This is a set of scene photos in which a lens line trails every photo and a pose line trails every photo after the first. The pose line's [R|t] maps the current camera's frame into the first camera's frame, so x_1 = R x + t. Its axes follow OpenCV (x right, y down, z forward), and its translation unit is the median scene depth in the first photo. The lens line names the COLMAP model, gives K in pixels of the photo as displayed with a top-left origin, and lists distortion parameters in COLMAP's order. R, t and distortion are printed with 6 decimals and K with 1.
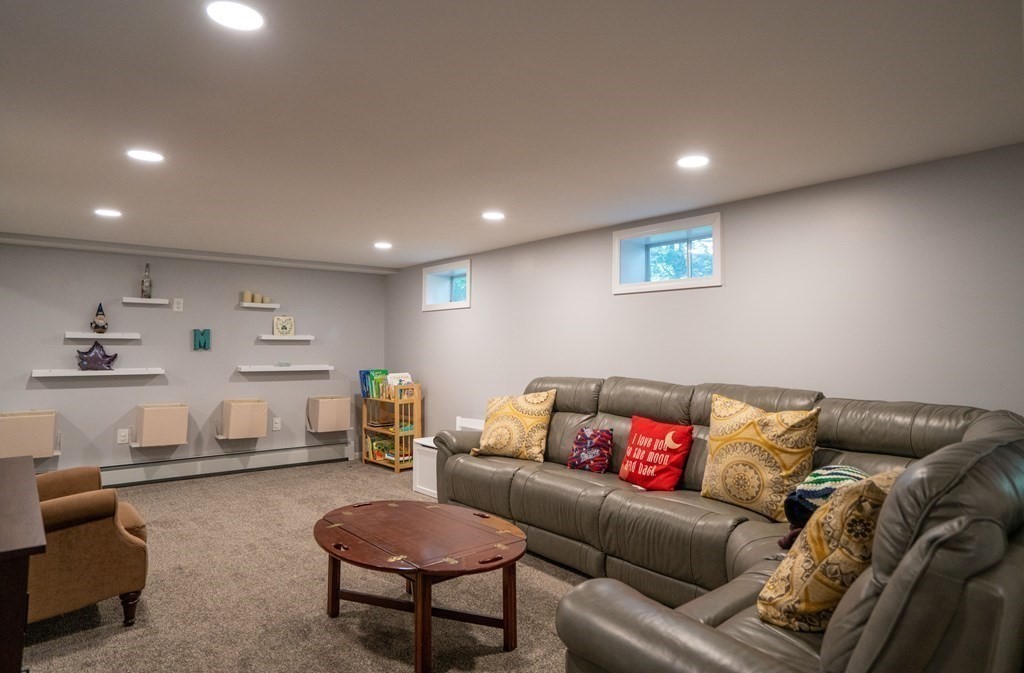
lens RADIAL K [[596.5, 0, 512.3], [0, 596.5, 330.6], [0, 0, 1]] dist [-0.001202, -0.000209]
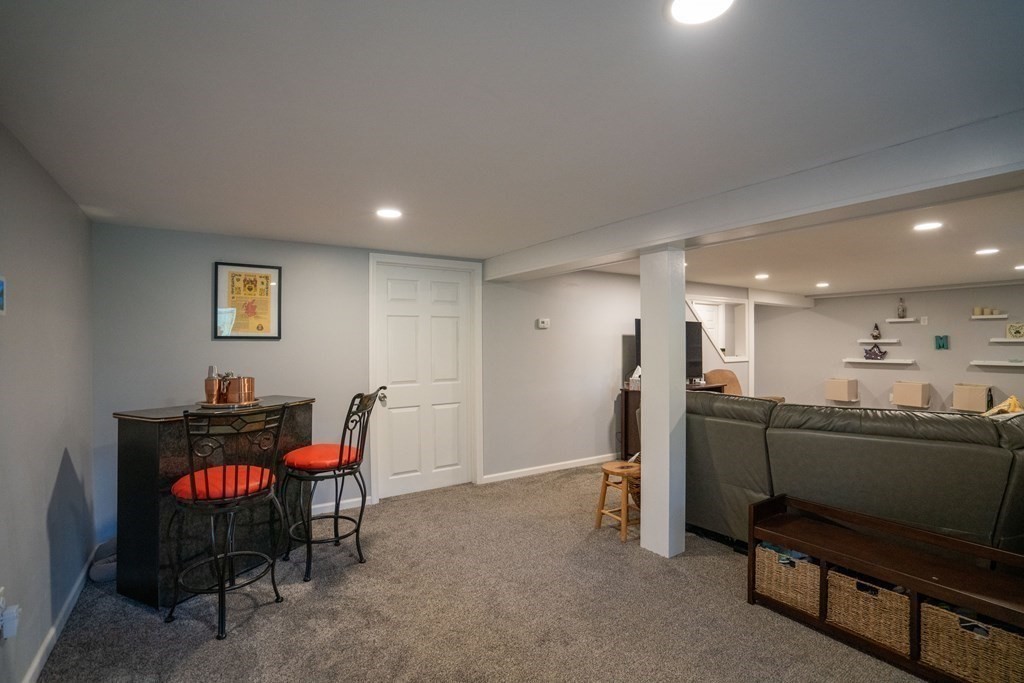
lens RADIAL K [[473.3, 0, 511.6], [0, 473.3, 342.3], [0, 0, 1]] dist [-0.052848, 0.015059]
pose [[-0.110423, -0.006608, -0.993863, 0.820337], [0.028328, 0.999551, -0.009794, -0.004978], [0.993481, -0.029236, -0.110186, 0.036570]]
